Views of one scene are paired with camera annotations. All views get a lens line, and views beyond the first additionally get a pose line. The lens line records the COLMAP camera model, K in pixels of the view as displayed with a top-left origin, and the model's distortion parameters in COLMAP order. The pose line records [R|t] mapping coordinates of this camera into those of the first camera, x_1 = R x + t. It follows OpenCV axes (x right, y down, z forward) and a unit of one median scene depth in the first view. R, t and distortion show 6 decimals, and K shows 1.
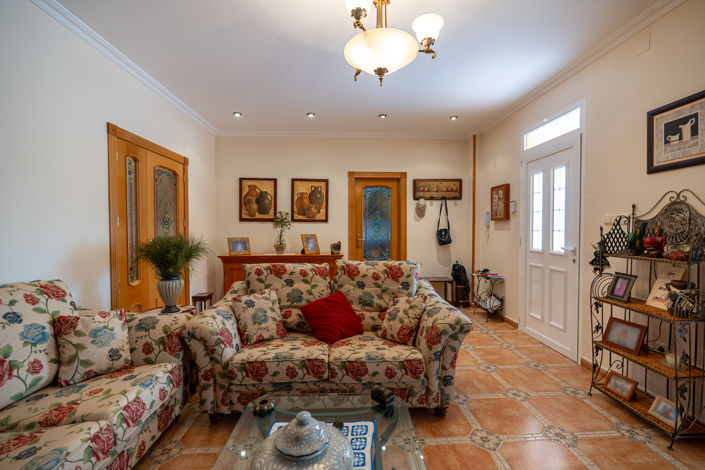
lens RADIAL K [[309.1, 0, 354.4], [0, 309.1, 235.4], [0, 0, 1]] dist [-0.009522, 0.000360]
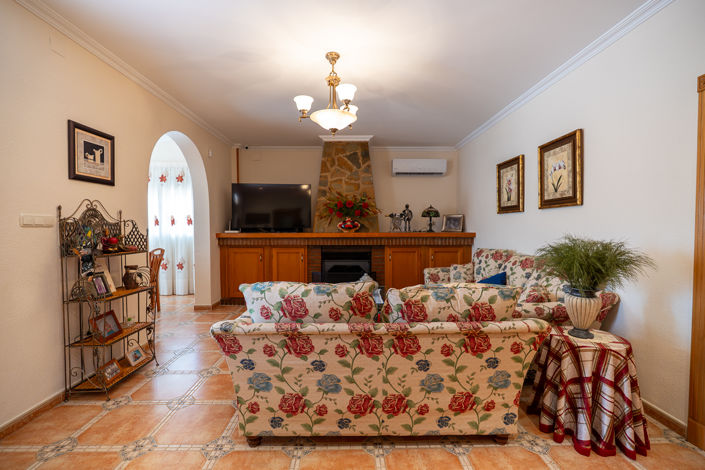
lens RADIAL K [[309.1, 0, 354.4], [0, 309.1, 235.4], [0, 0, 1]] dist [-0.009522, 0.000360]
pose [[-0.999541, 0.002278, 0.030211, -0.052230], [0.003905, 0.998538, 0.053922, -0.064178], [-0.030044, 0.054015, -0.998088, 2.170011]]
